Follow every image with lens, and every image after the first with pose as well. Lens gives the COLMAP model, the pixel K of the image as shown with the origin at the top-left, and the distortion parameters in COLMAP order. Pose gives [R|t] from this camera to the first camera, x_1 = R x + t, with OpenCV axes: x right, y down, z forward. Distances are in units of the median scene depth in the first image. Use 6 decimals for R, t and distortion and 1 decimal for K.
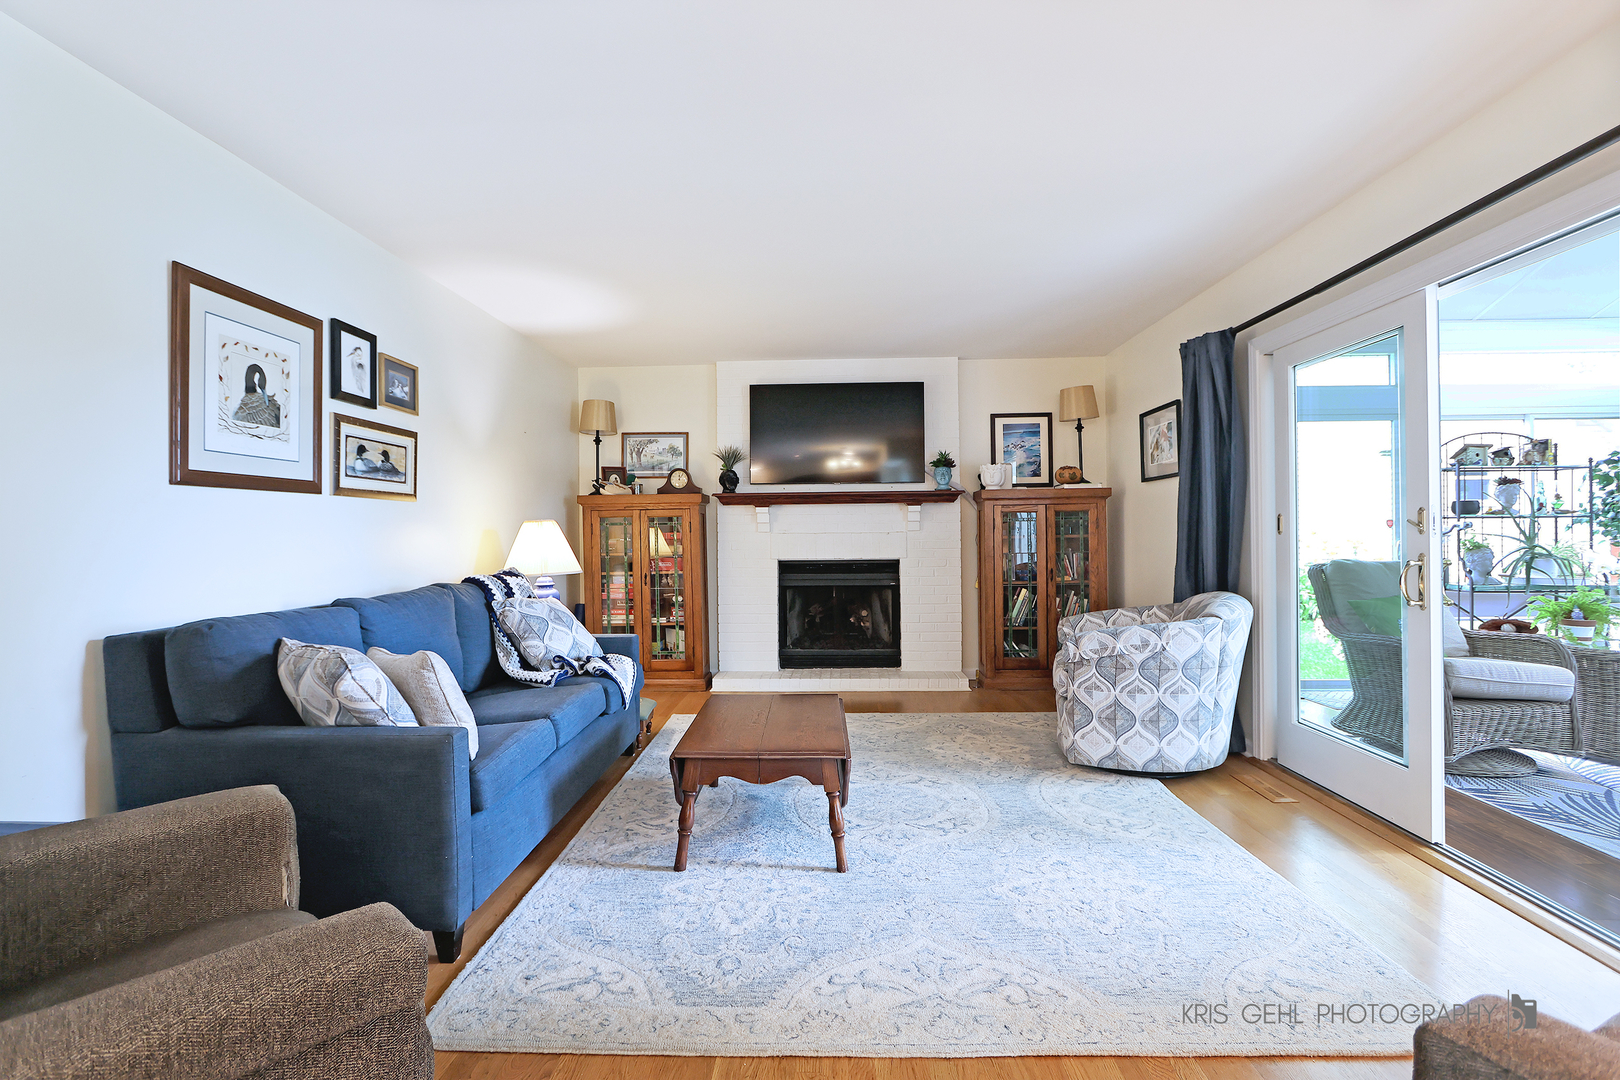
lens RADIAL K [[740.8, 0, 812.3], [0, 740.8, 534.6], [0, 0, 1]] dist [-0.001378, 0.000460]
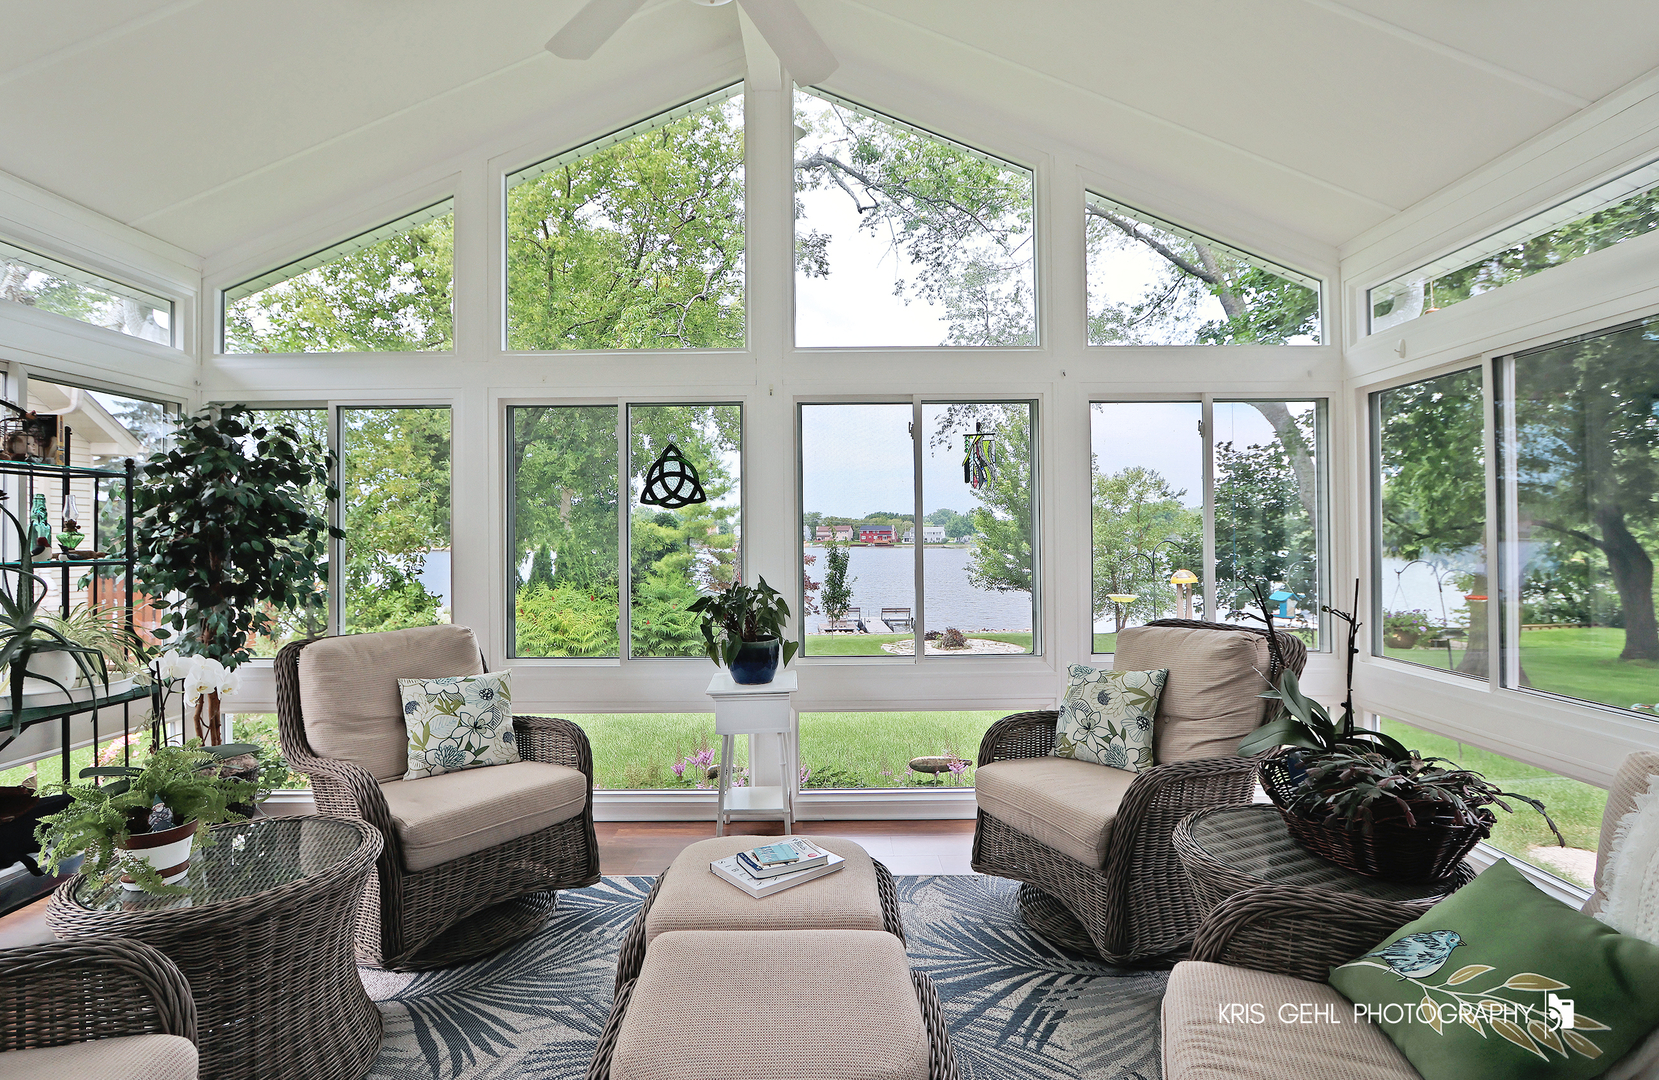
lens RADIAL K [[783.5, 0, 828.4], [0, 783.5, 529.8], [0, 0, 1]] dist [-0.001081, -0.000624]
pose [[-0.028760, 0.015887, 0.999460, 0.436144], [0.011587, 0.999812, -0.015559, -0.034413], [-0.999519, 0.011133, -0.028939, 0.479412]]
